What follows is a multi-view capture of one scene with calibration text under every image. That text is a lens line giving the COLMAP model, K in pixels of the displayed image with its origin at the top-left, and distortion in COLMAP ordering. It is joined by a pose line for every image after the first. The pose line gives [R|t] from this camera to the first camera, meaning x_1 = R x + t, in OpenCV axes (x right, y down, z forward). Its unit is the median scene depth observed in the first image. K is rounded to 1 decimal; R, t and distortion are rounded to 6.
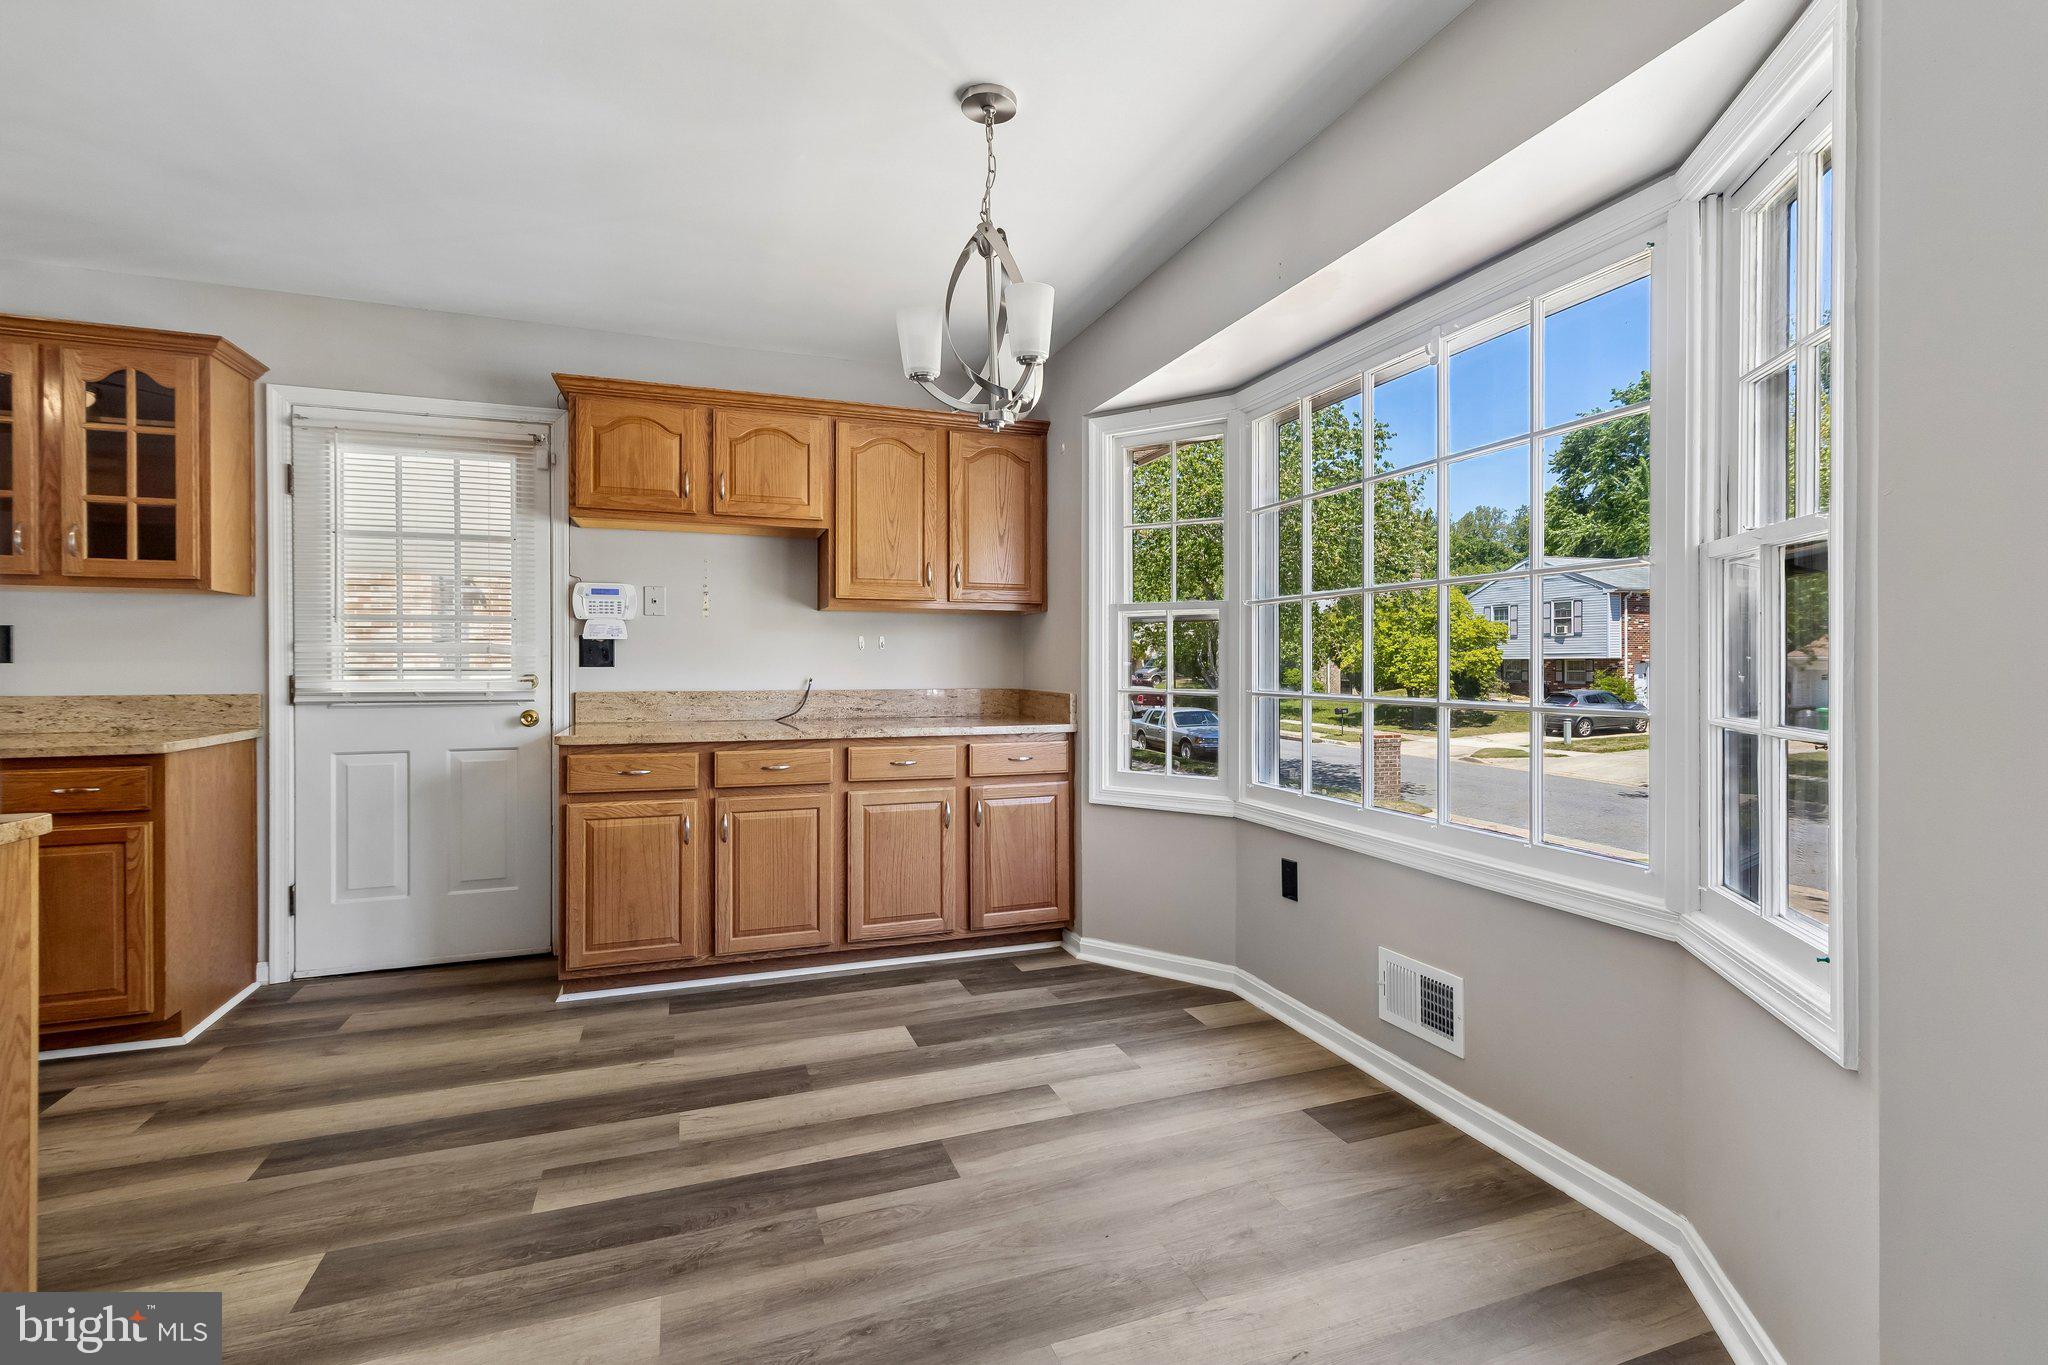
lens RADIAL K [[956.4, 0, 1019.5], [0, 956.4, 665.9], [0, 0, 1]] dist [0.004762, -0.000540]
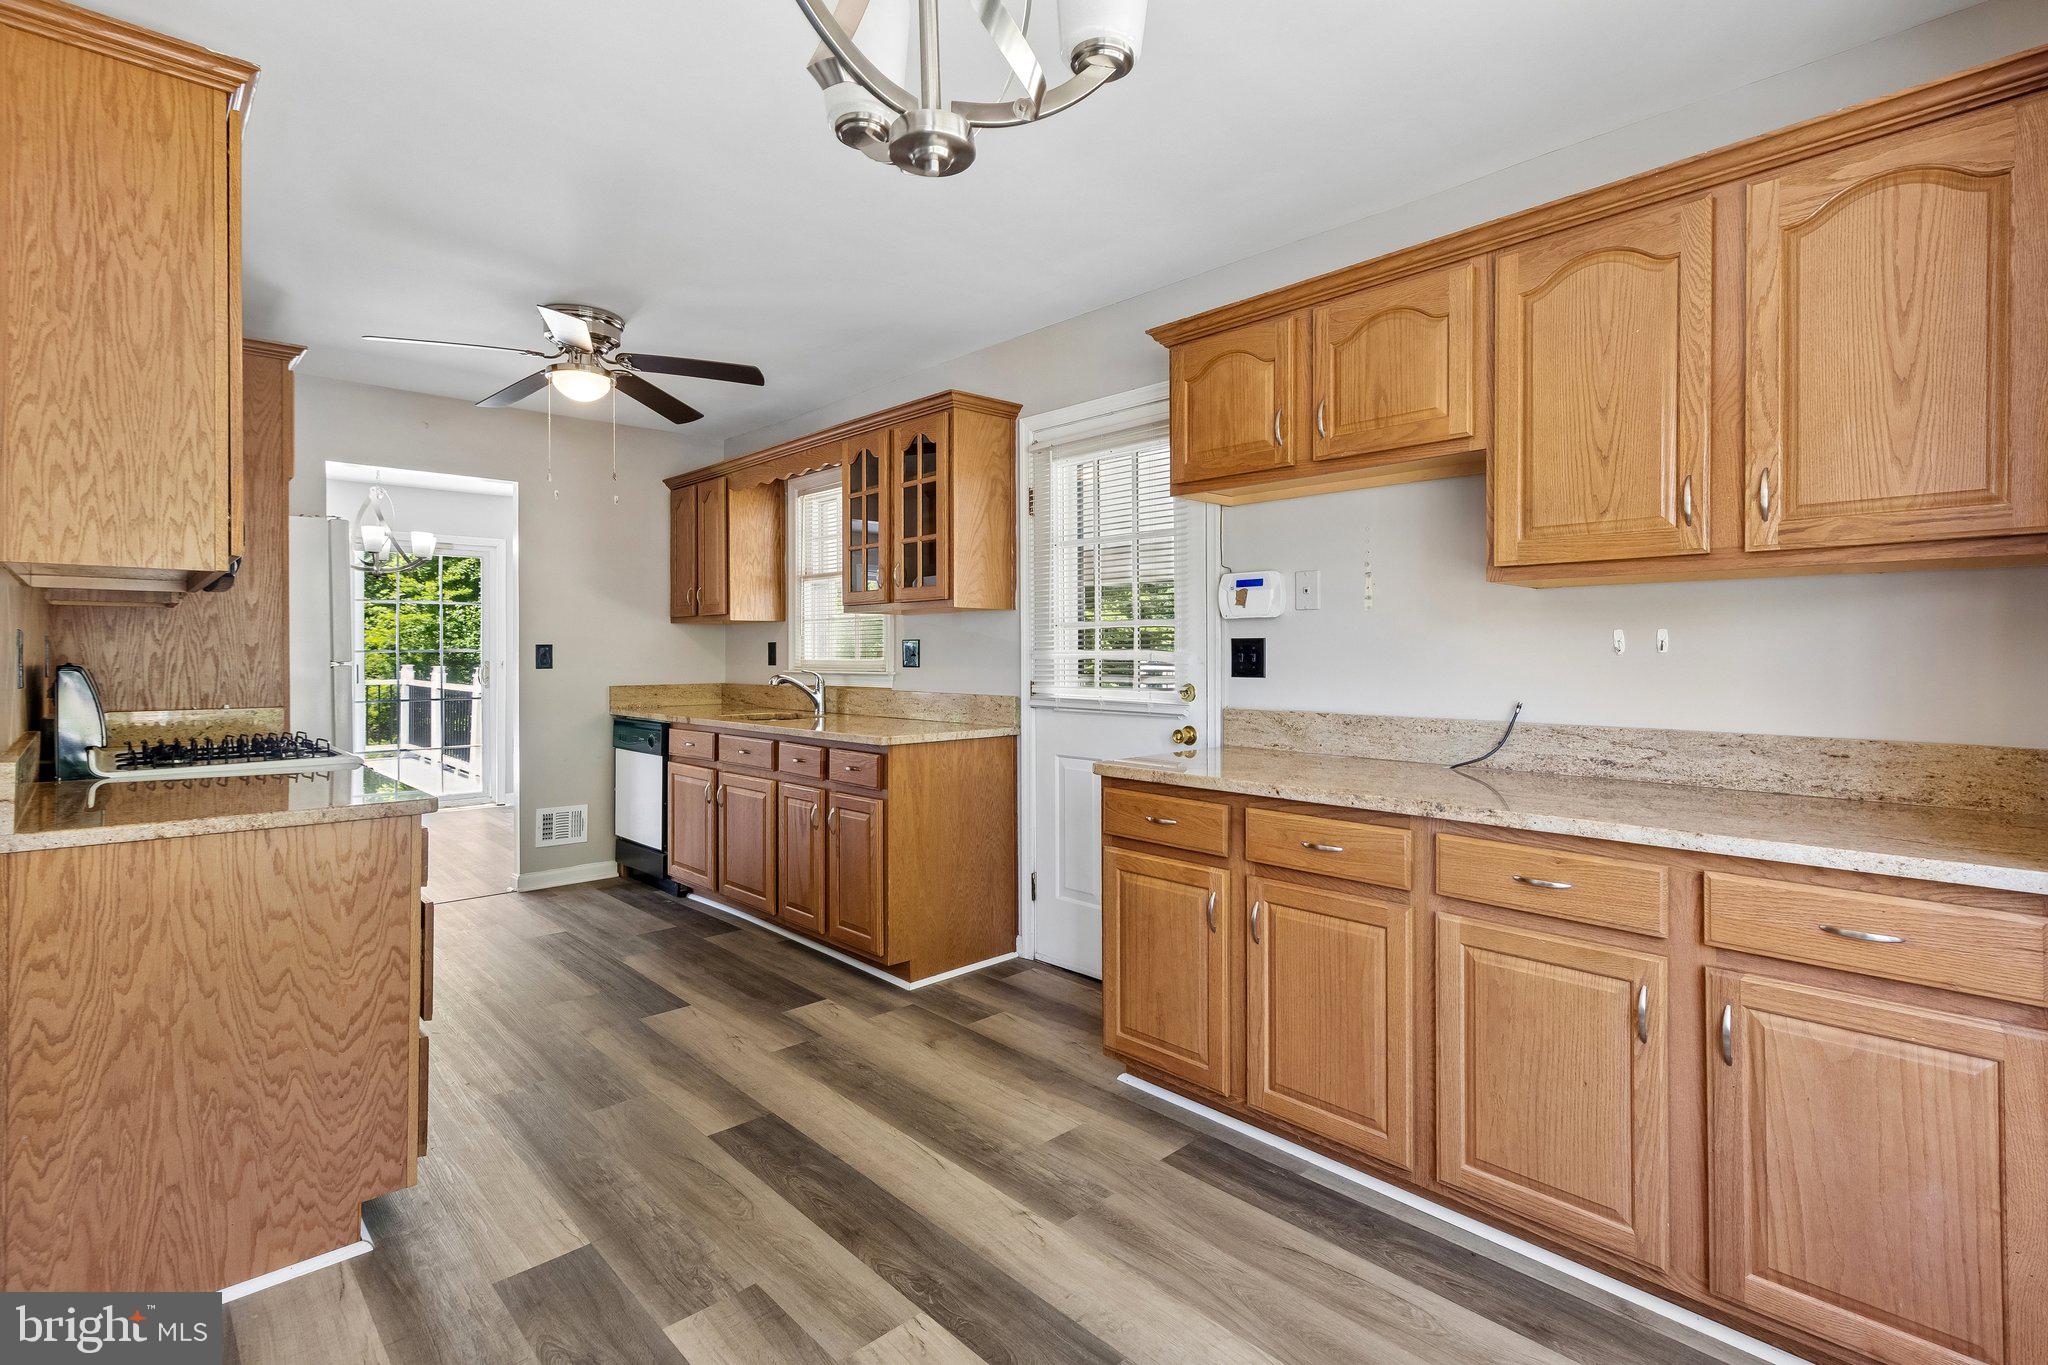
lens RADIAL K [[961.8, 0, 1046.7], [0, 961.8, 652.4], [0, 0, 1]] dist [0.007830, 0.000009]
pose [[0.402259, -0.001278, -0.915525, 0.257387], [-0.000083, 0.999999, -0.001433, -0.021163], [0.915526, 0.000652, 0.402258, 0.587480]]
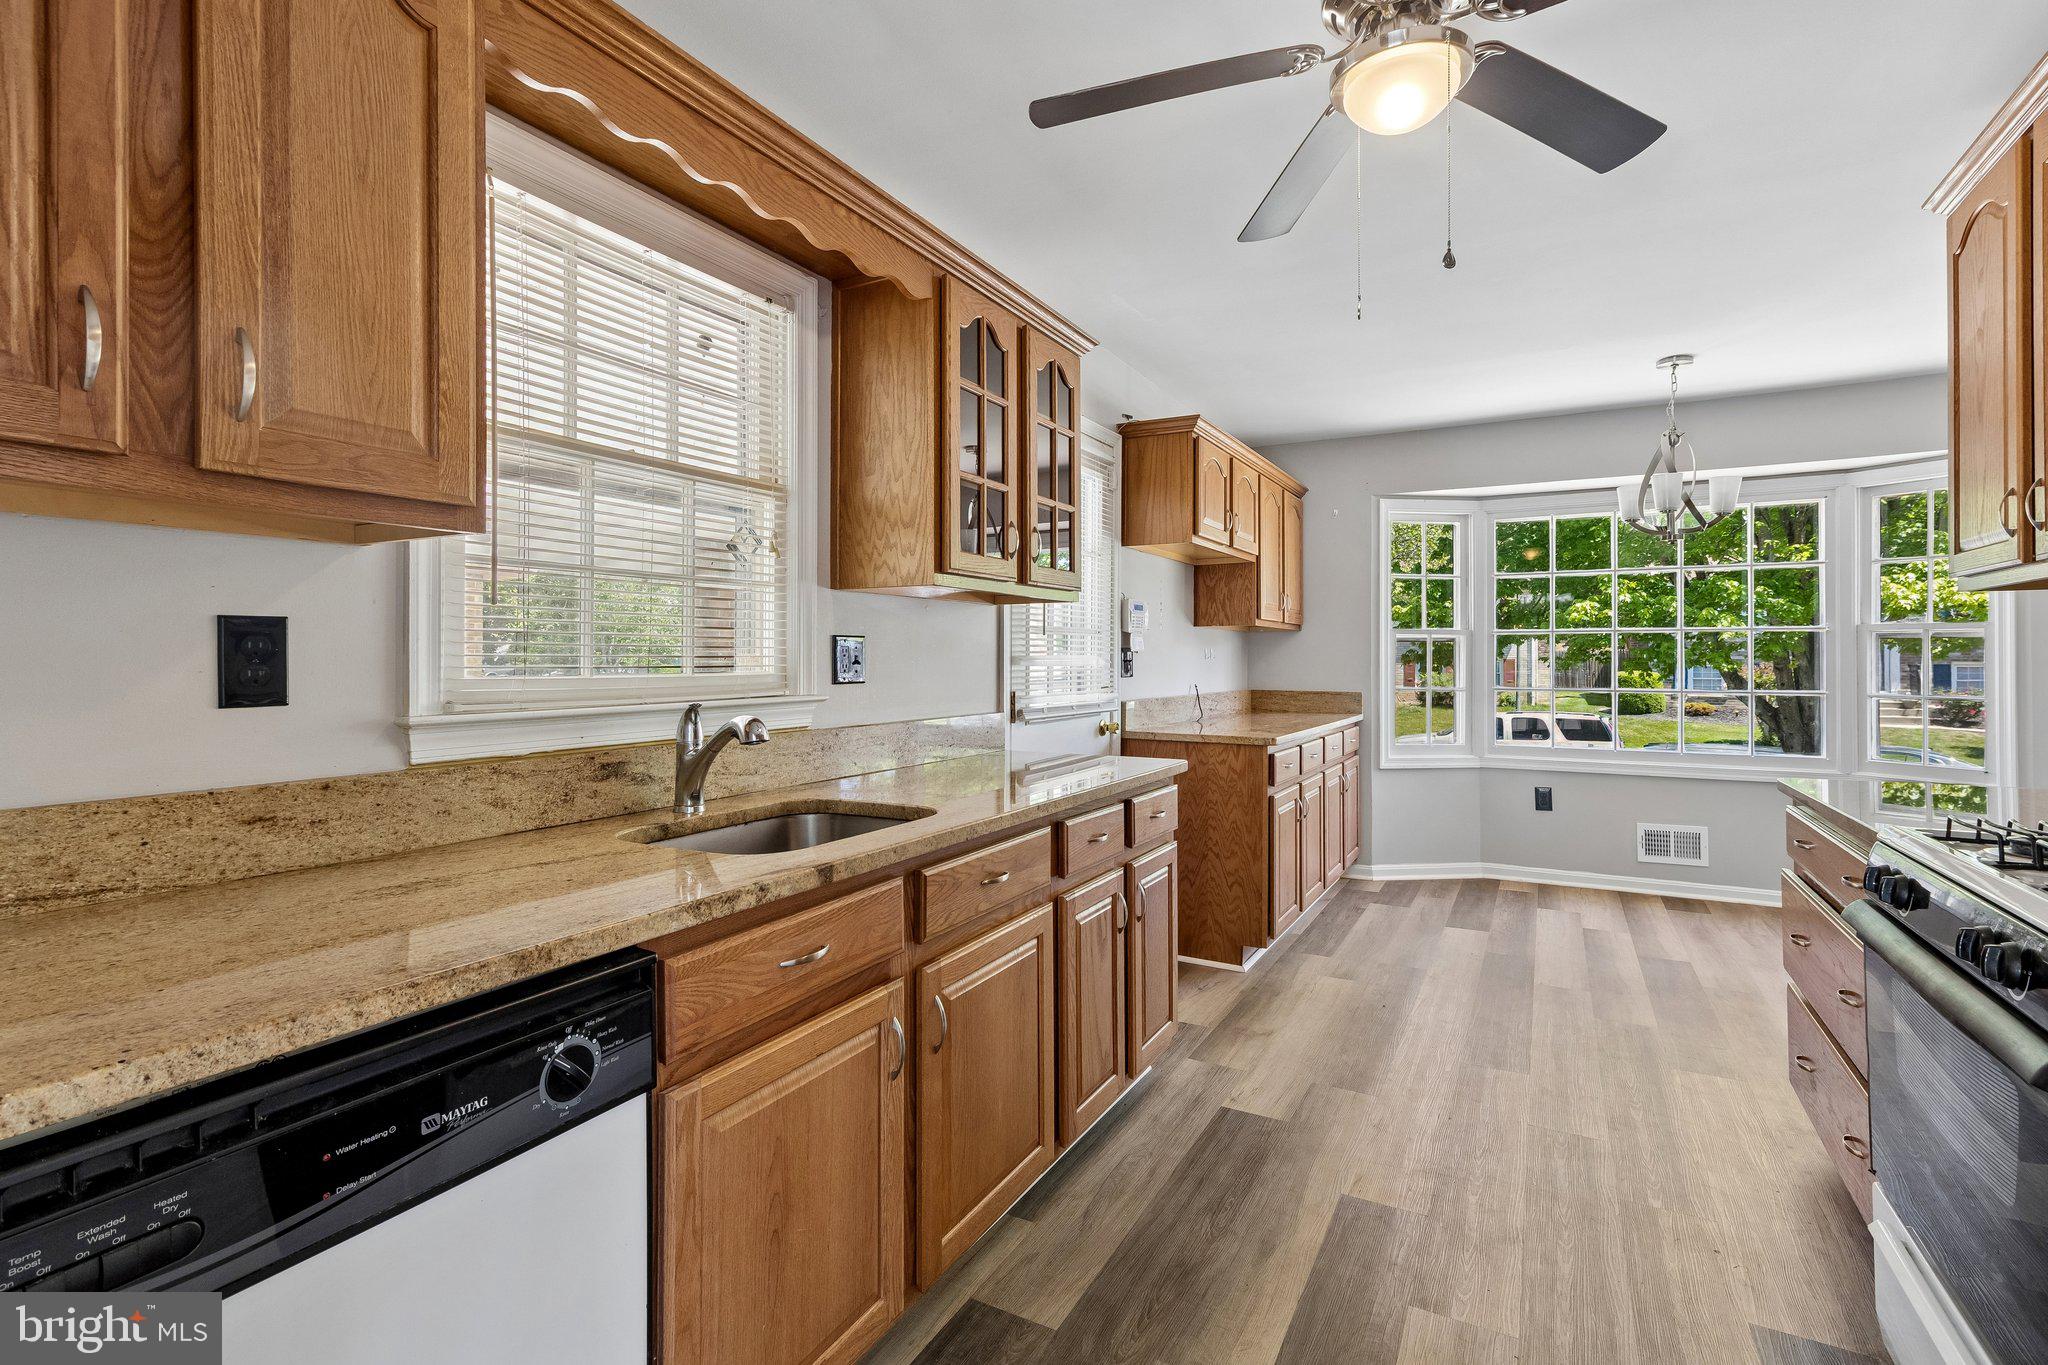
lens RADIAL K [[973.5, 0, 1015.2], [0, 973.5, 674.7], [0, 0, 1]] dist [0.002509, 0.000683]
pose [[0.752340, -0.009924, 0.658700, -1.416379], [0.007010, 0.999951, 0.007058, -0.012790], [-0.658737, -0.000692, 0.752373, 0.300791]]
